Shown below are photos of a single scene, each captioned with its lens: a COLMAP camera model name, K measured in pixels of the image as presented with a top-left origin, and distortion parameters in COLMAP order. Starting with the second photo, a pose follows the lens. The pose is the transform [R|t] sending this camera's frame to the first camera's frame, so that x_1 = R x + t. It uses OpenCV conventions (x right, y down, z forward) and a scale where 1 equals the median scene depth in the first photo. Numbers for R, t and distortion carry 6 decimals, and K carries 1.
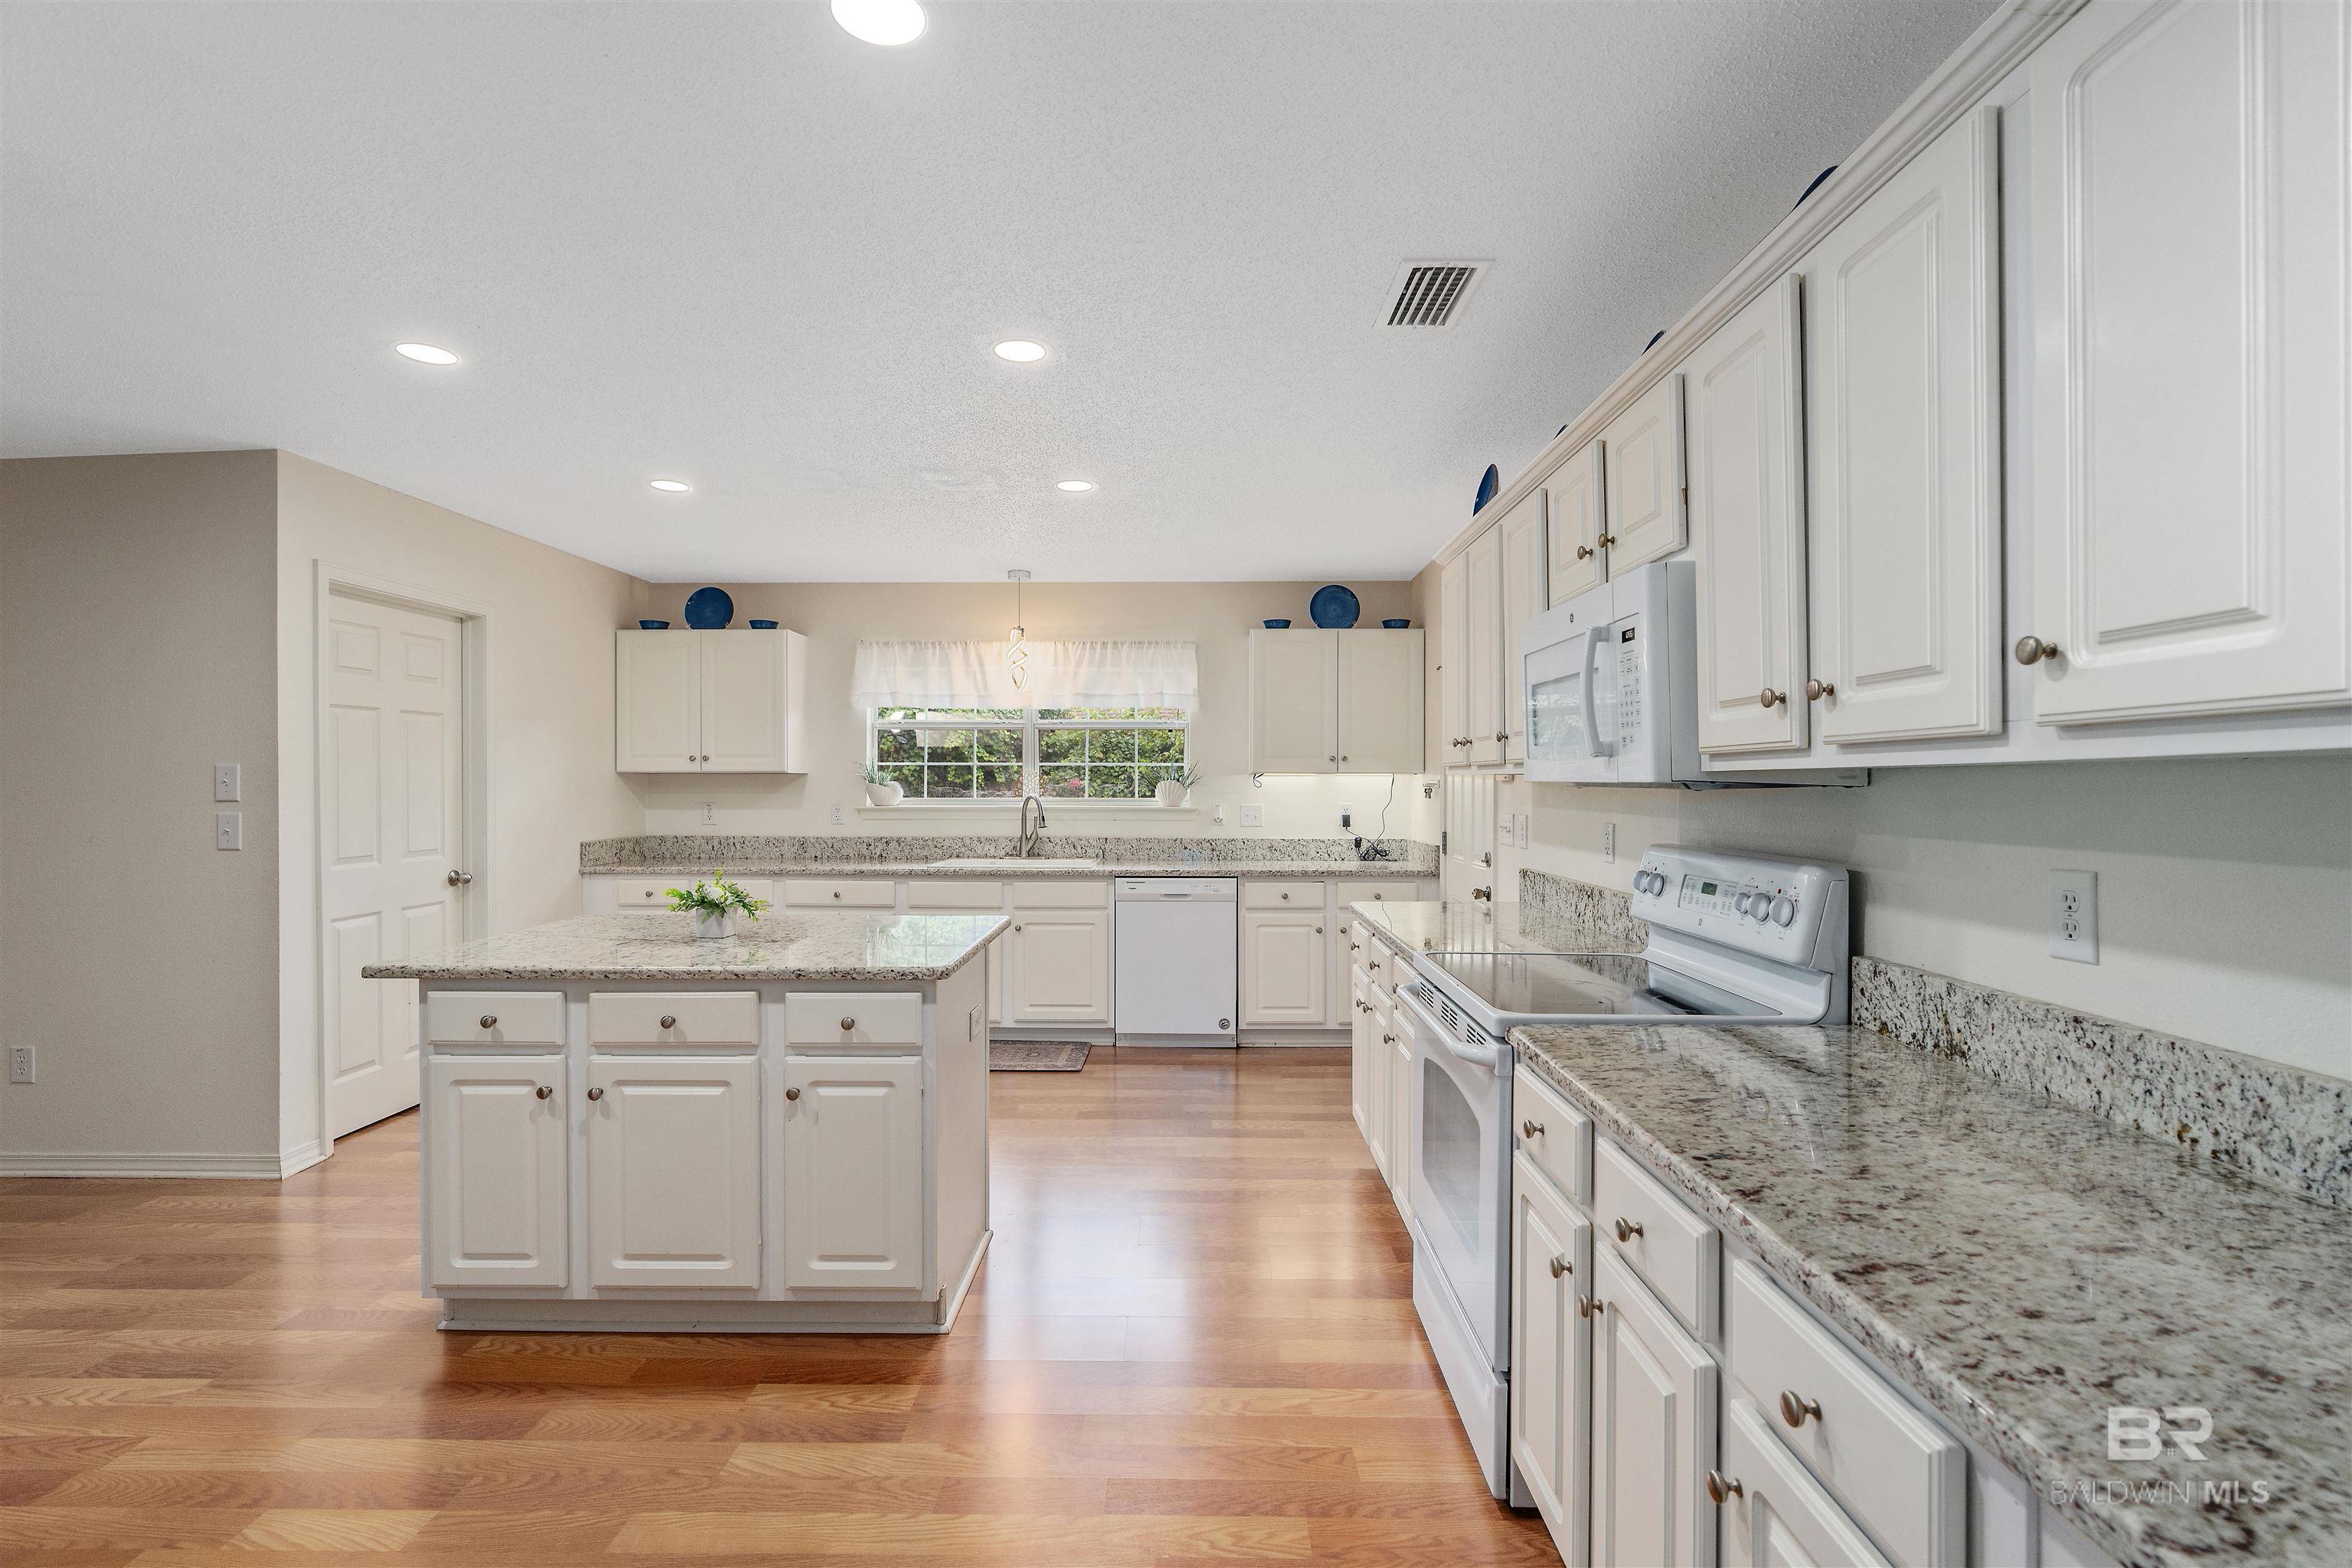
lens RADIAL K [[1065.6, 0, 1181.5], [0, 1065.6, 781.0], [0, 0, 1]] dist [-0.003109, 0.000737]
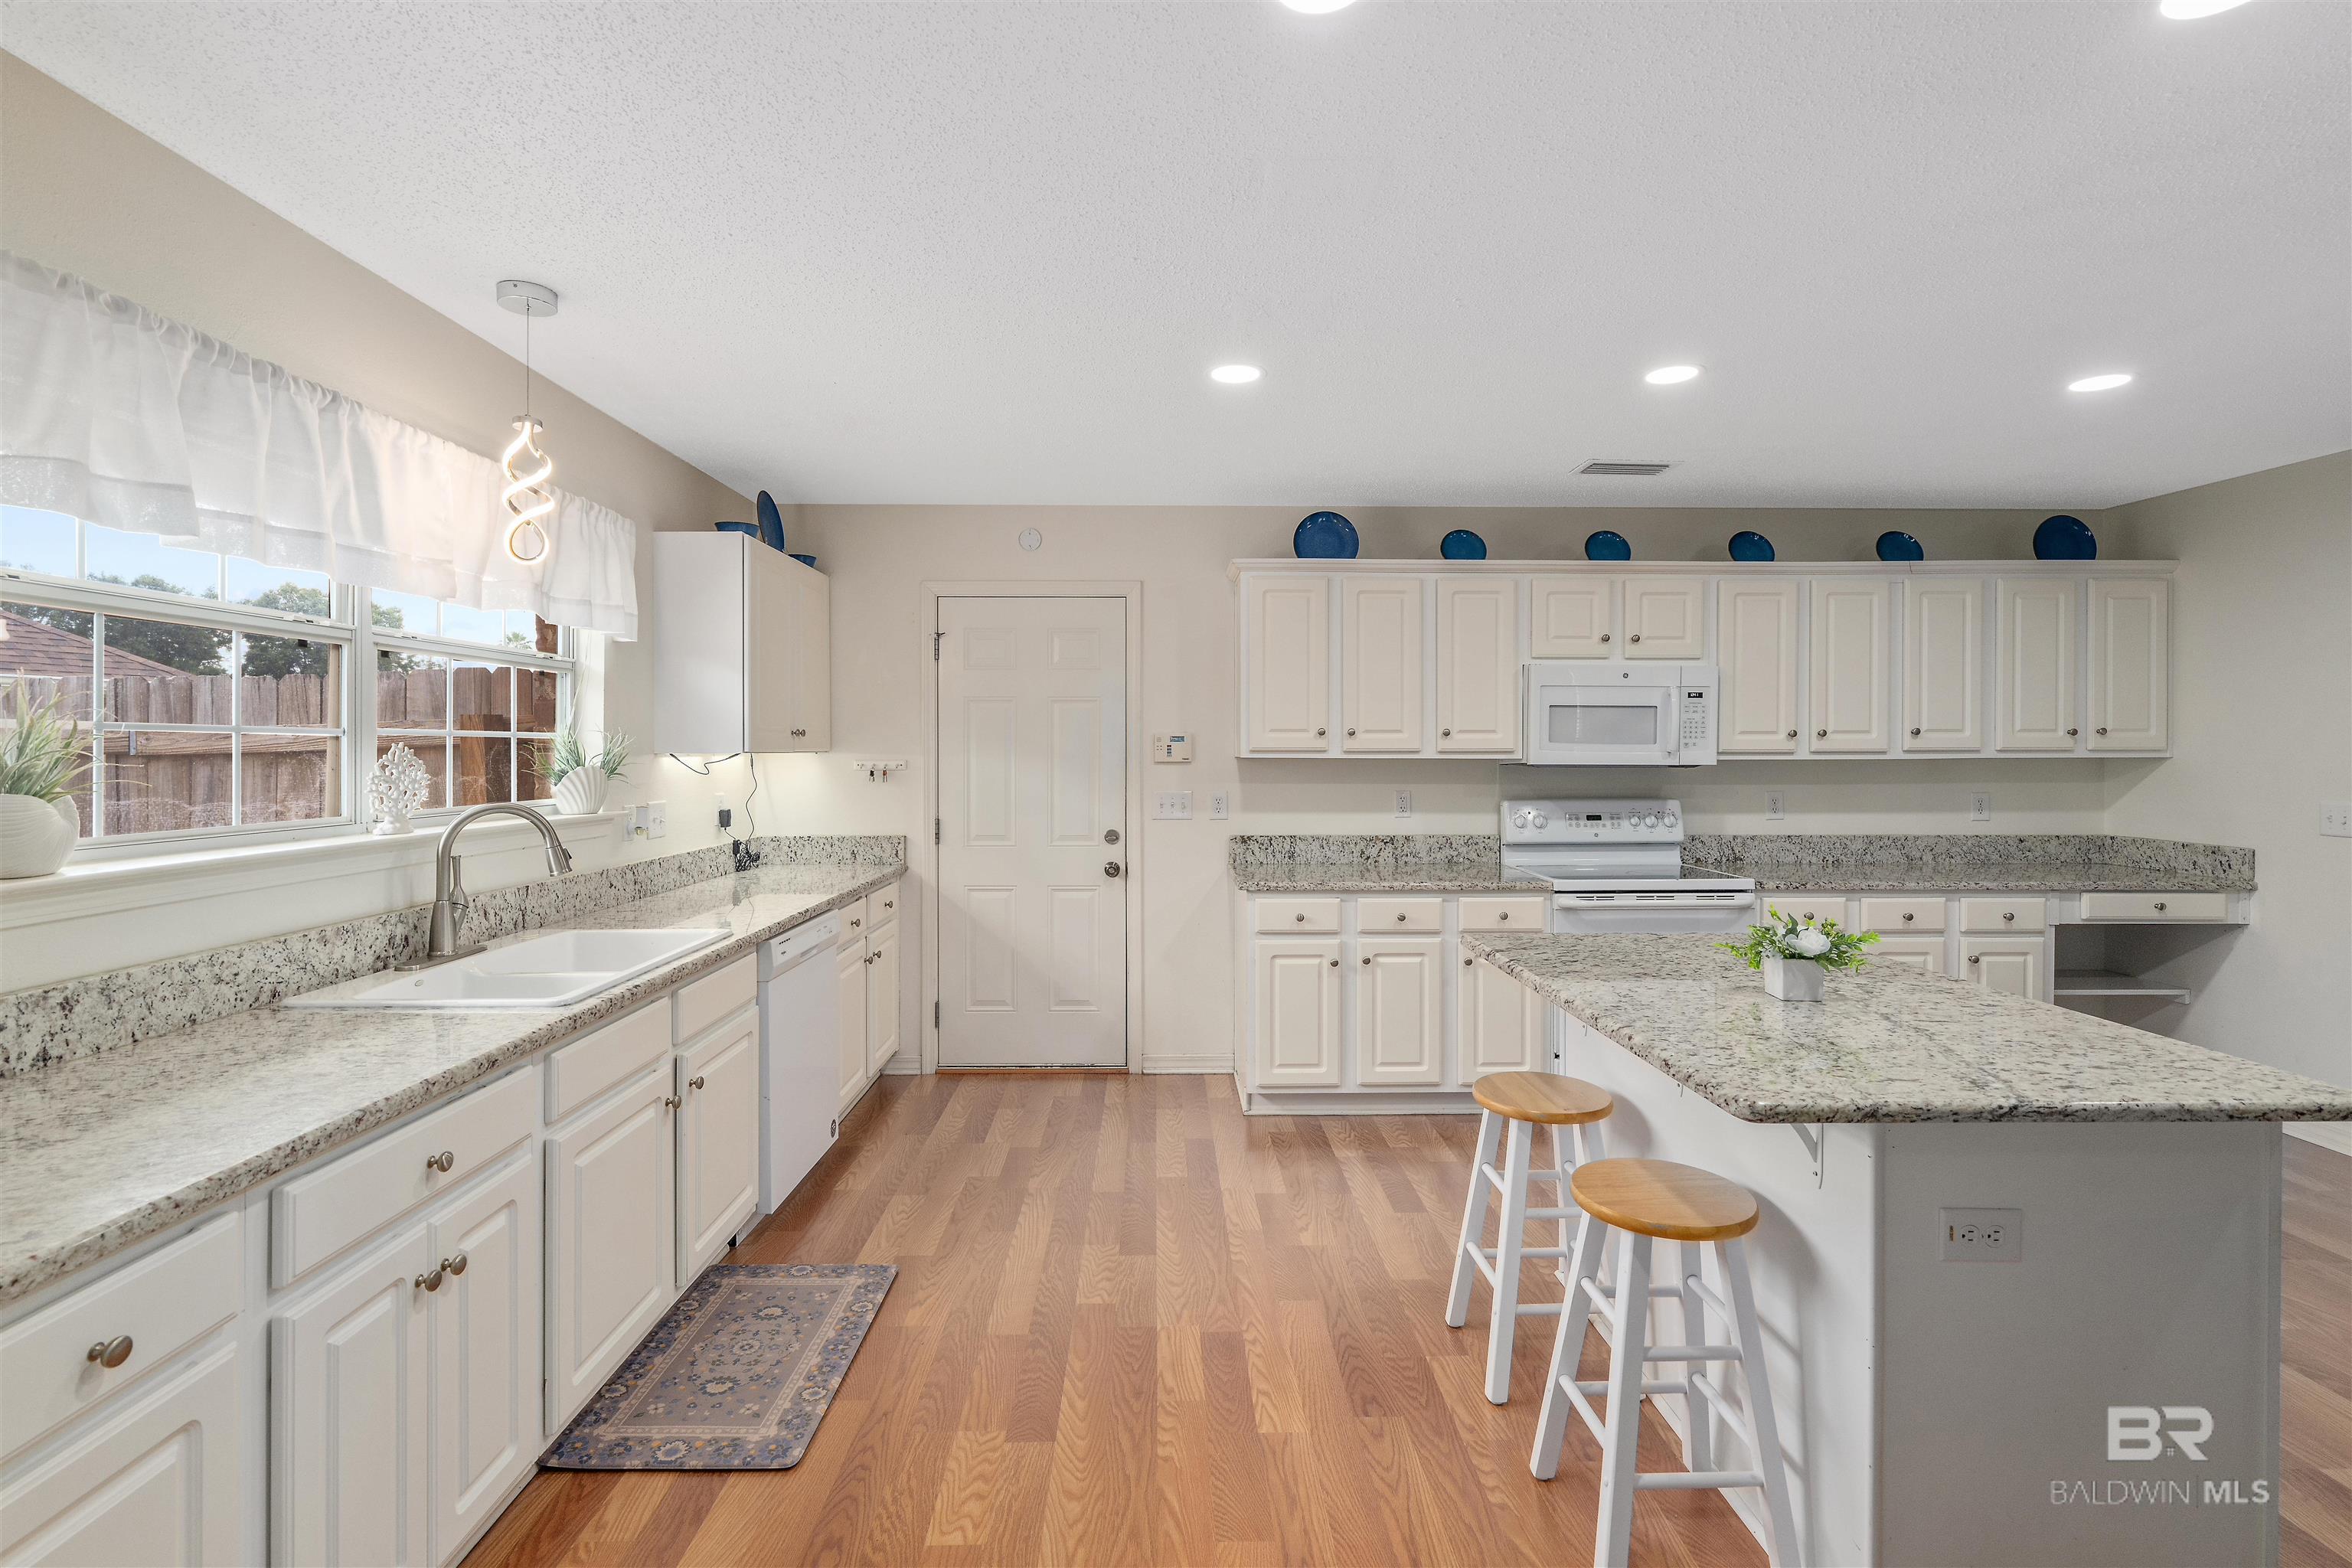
lens RADIAL K [[1065.6, 0, 1173.1], [0, 1065.6, 762.4], [0, 0, 1]] dist [-0.003109, 0.000737]
pose [[-0.029010, -0.014272, 0.999477, -2.046935], [-0.002121, 0.999897, 0.014217, -0.039627], [-0.999577, -0.001708, -0.029038, 2.580782]]
